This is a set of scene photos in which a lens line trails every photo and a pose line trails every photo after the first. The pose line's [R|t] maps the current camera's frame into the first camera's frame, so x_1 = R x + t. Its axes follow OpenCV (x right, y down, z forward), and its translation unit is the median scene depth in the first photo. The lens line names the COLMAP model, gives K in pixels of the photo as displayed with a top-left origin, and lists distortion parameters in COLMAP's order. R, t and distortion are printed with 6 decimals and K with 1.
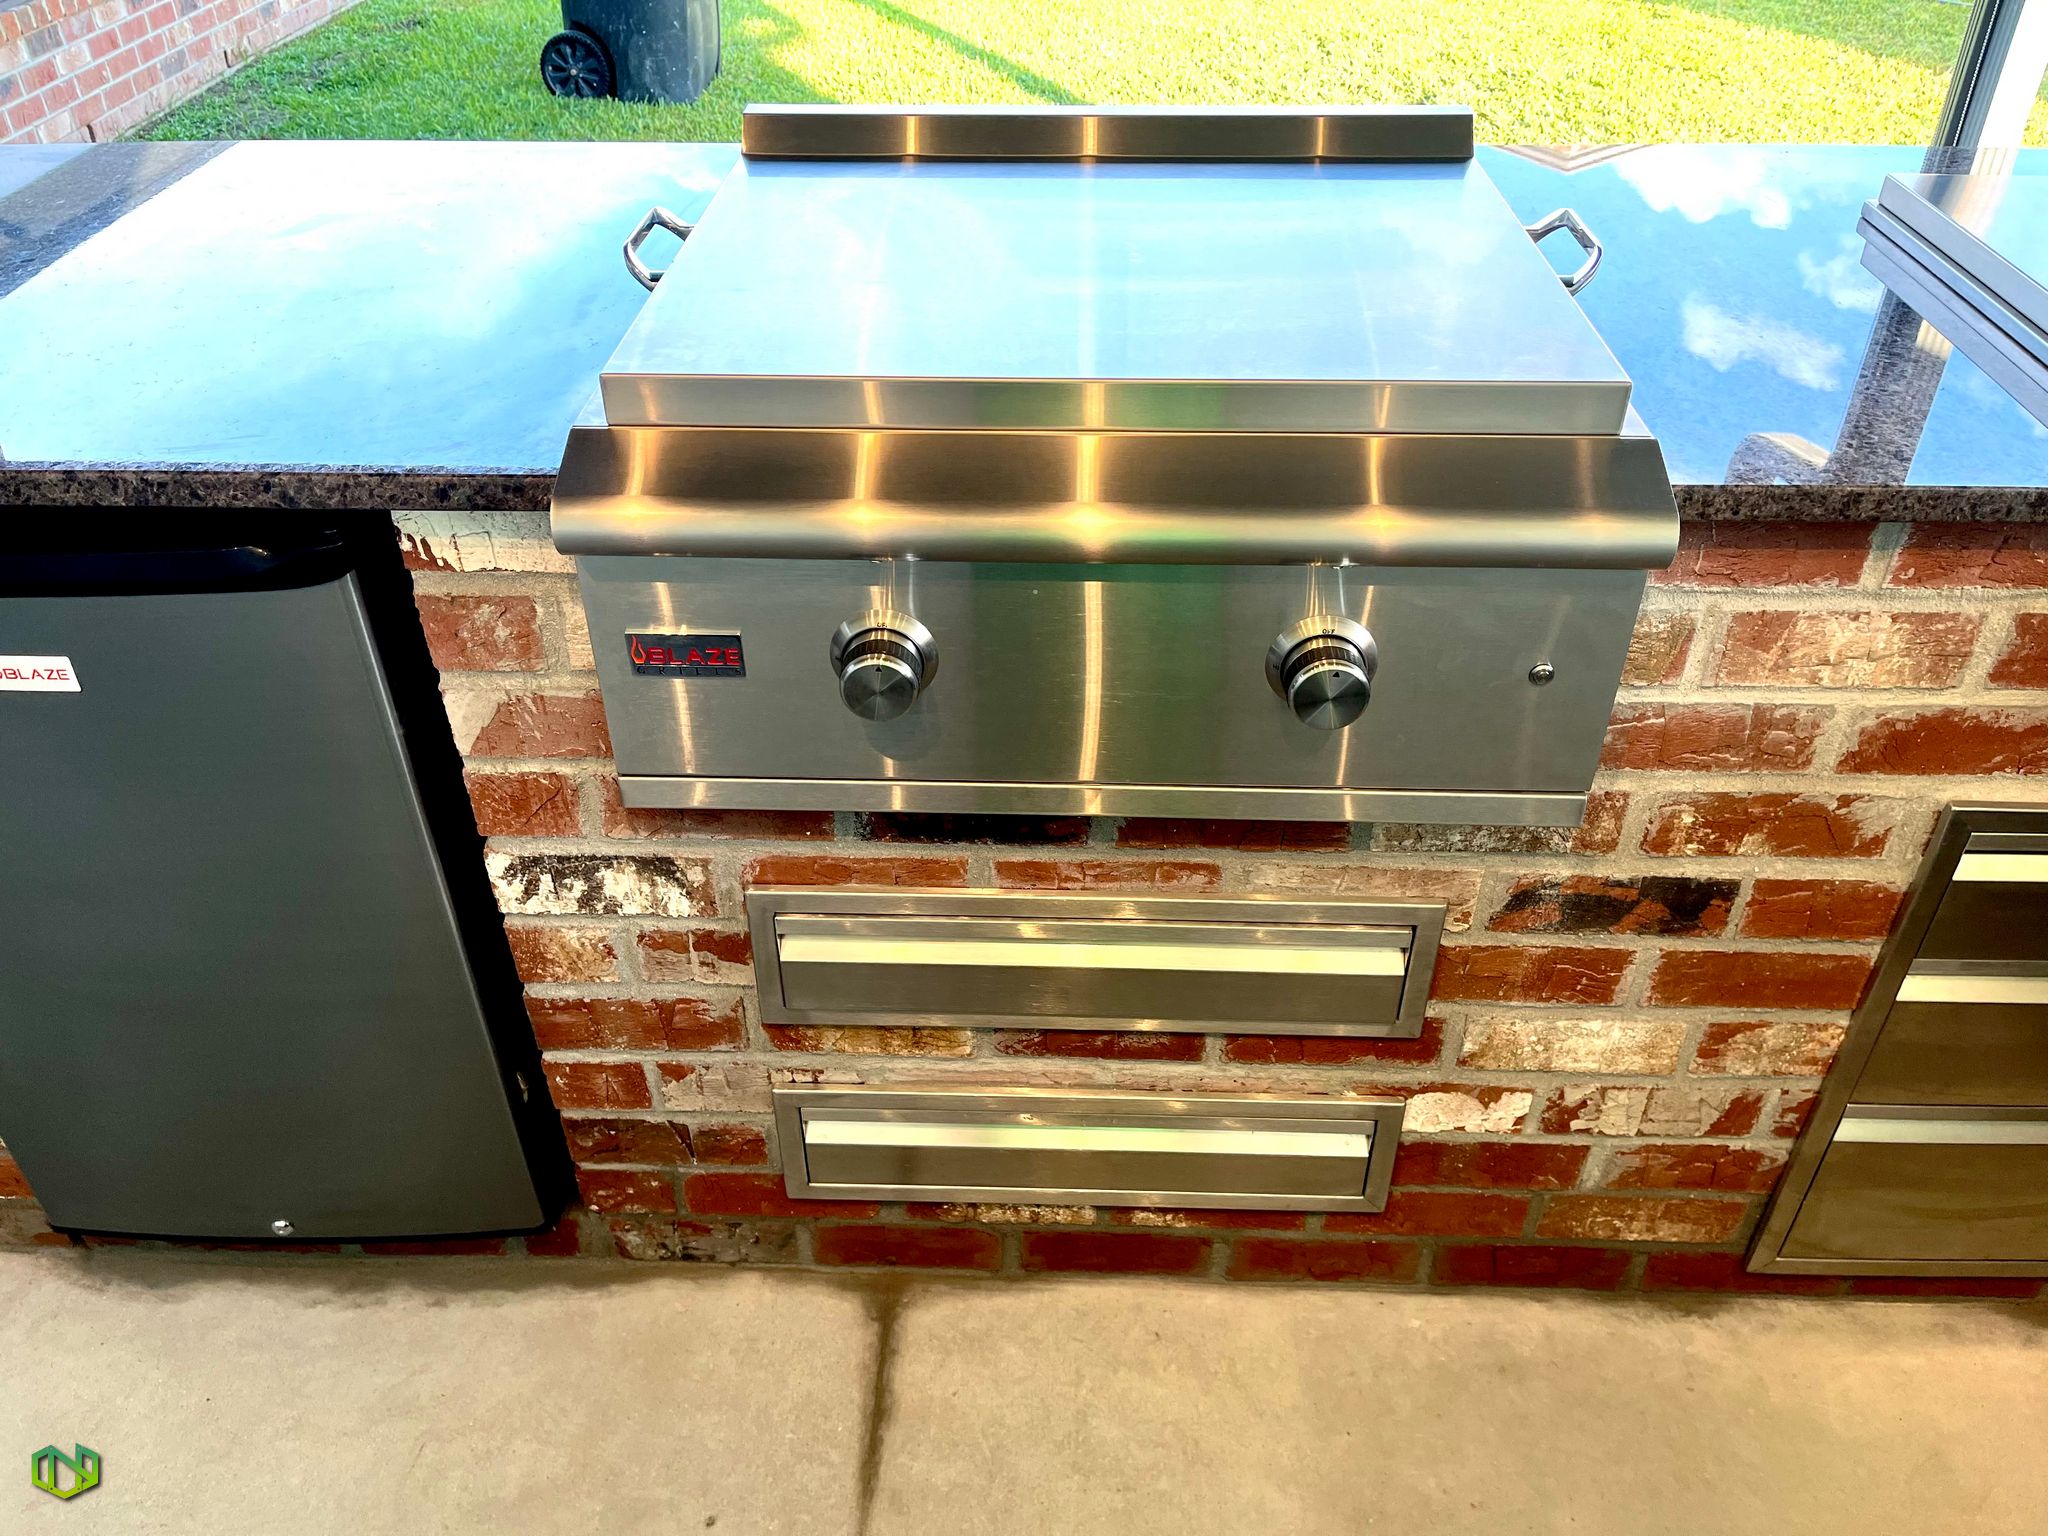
lens RADIAL K [[1566.5, 0, 1018.6], [0, 1566.5, 745.0], [0, 0, 1]] dist [0.055131, -0.086785]
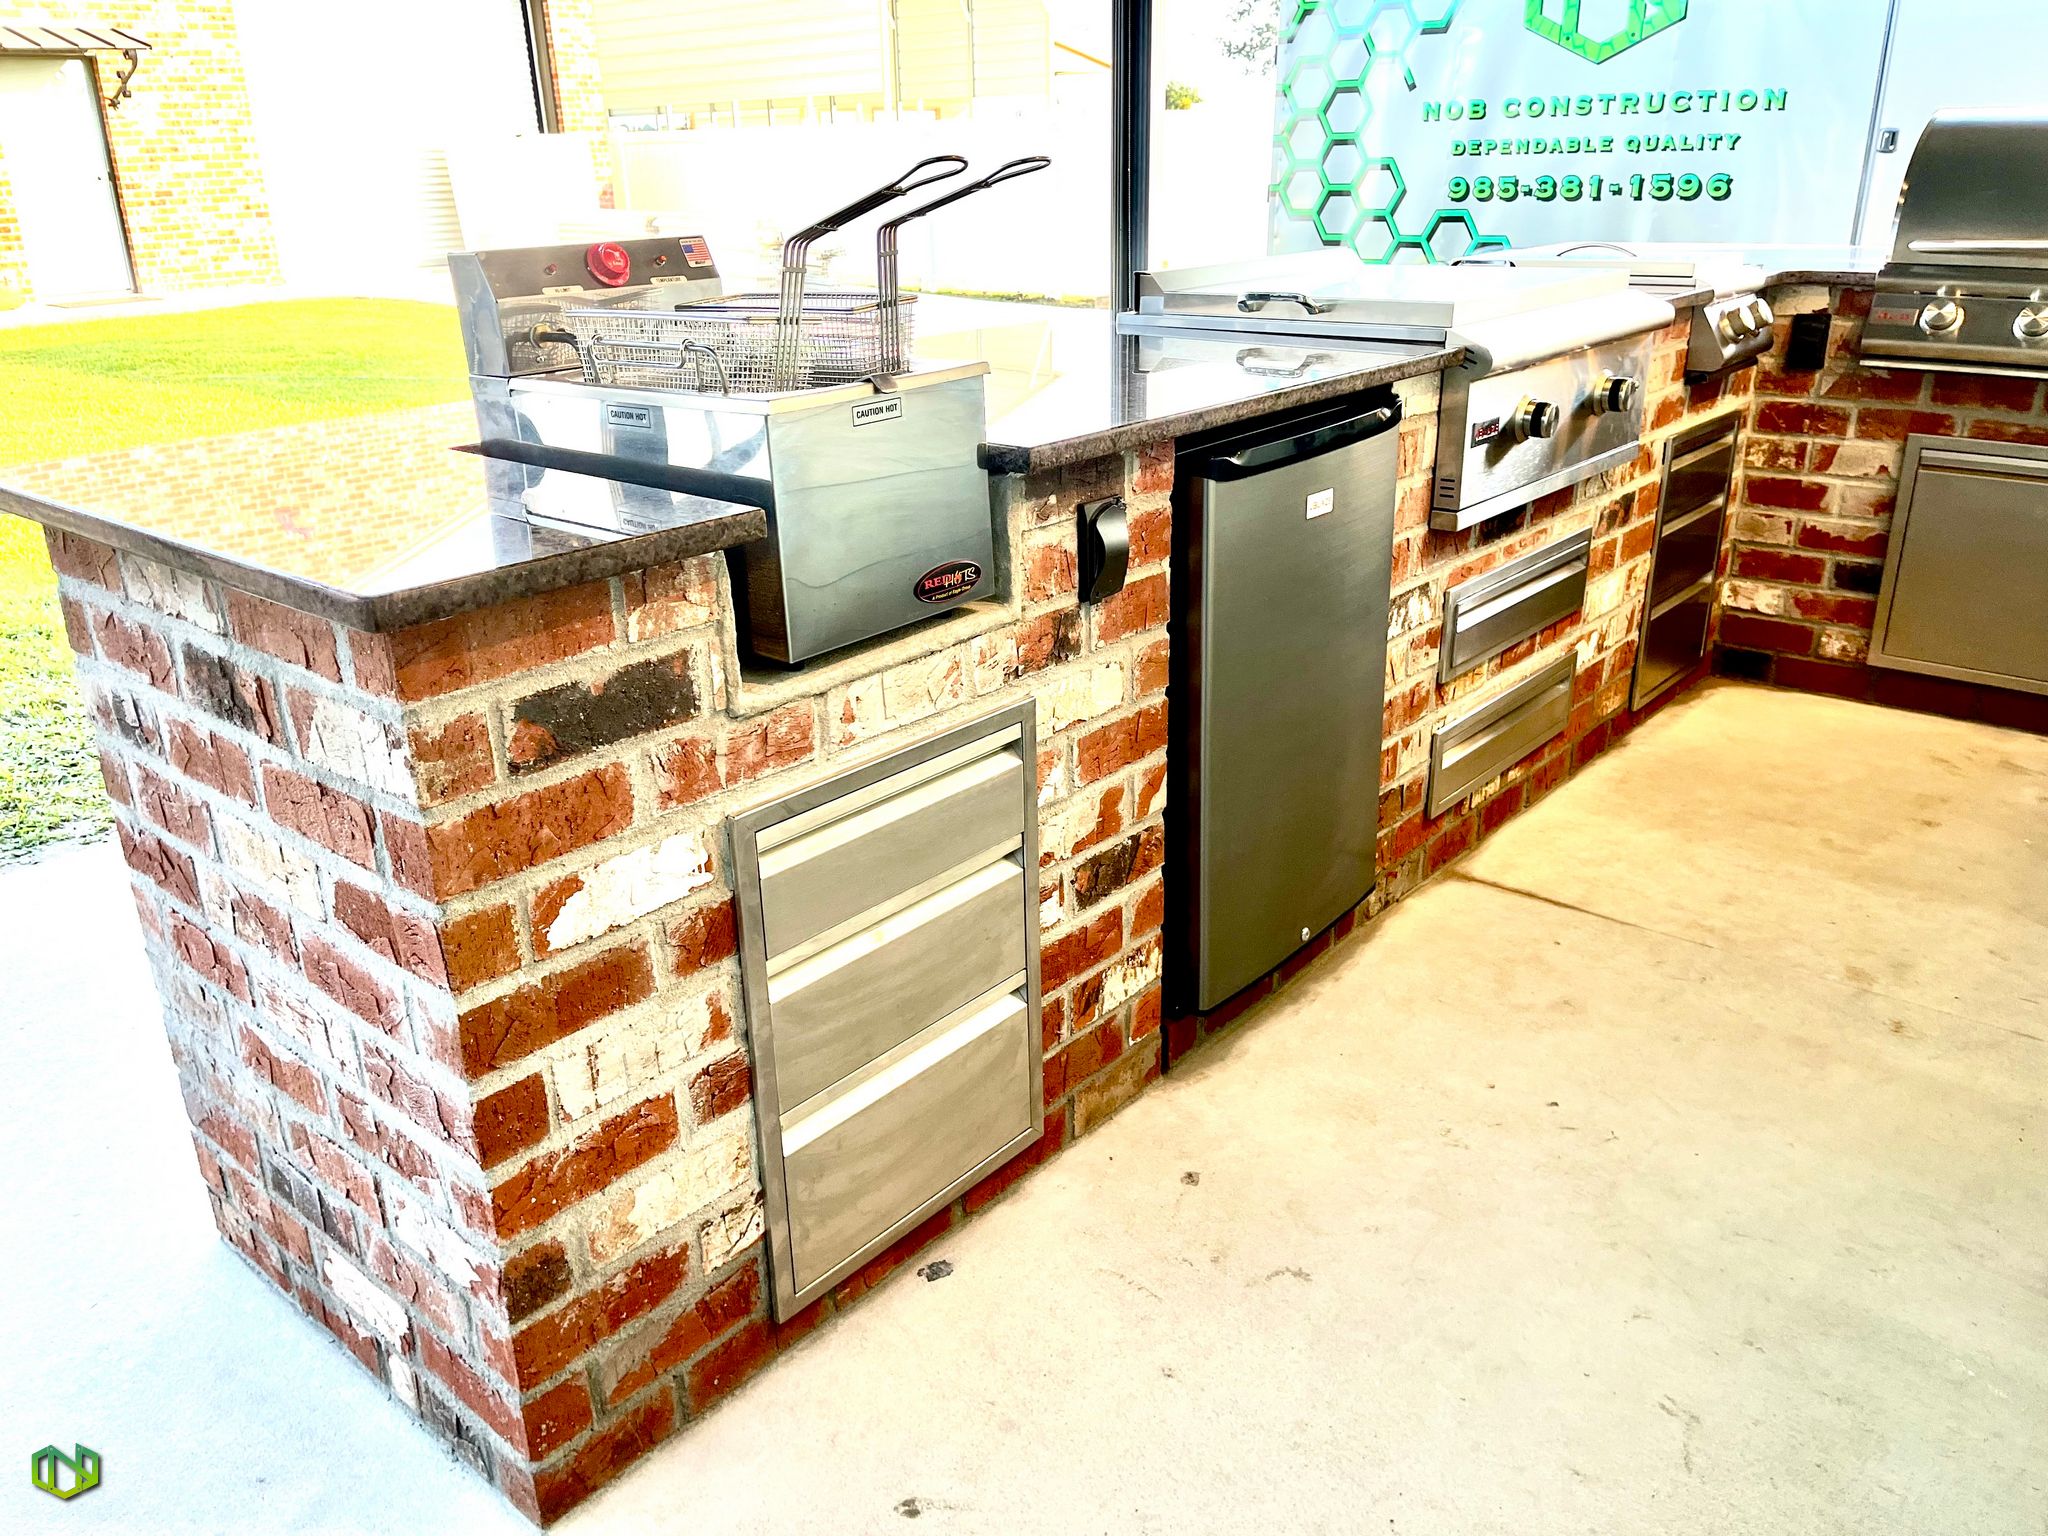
lens RADIAL K [[1542.9, 0, 1017.0], [0, 1542.9, 768.0], [0, 0, 1]] dist [0.069649, -0.091245]
pose [[0.621941, -0.292651, 0.726323, -1.943740], [0.478510, 0.876251, -0.056683, 0.135583], [-0.619853, 0.382806, 0.685013, 0.102958]]
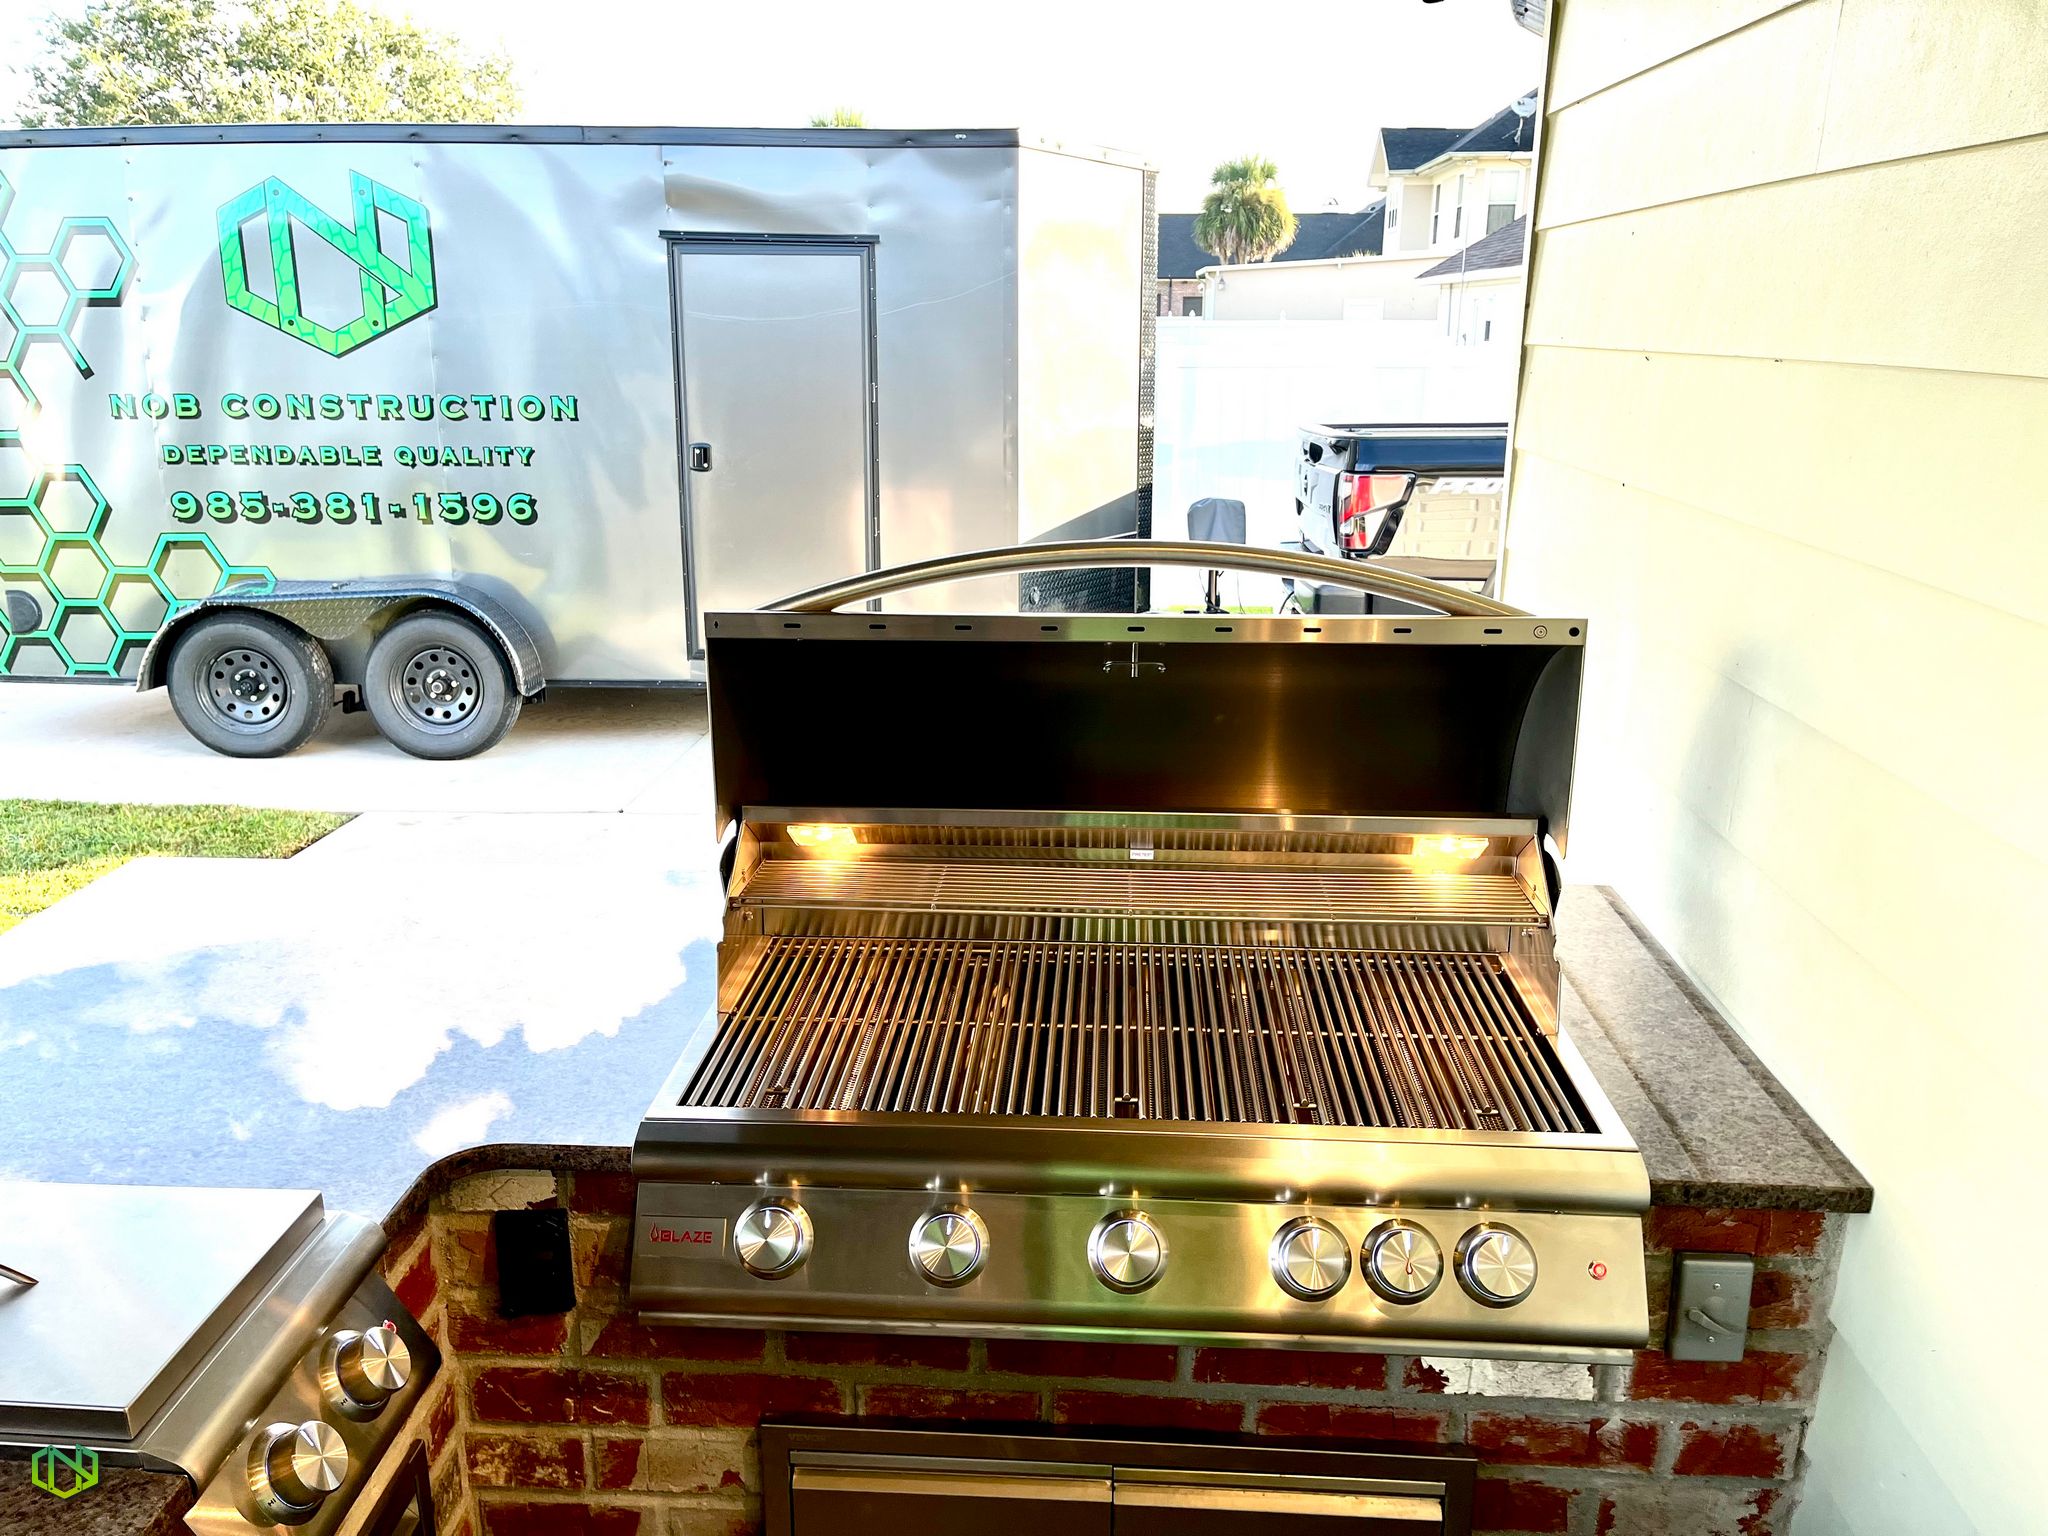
lens RADIAL K [[1534.8, 0, 1014.0], [0, 1534.8, 774.8], [0, 0, 1]] dist [0.077339, -0.108347]
pose [[0.018665, -0.273752, 0.961619, -0.105954], [0.594388, 0.776413, 0.209491, -0.326048], [-0.803962, 0.567665, 0.177207, 0.062495]]
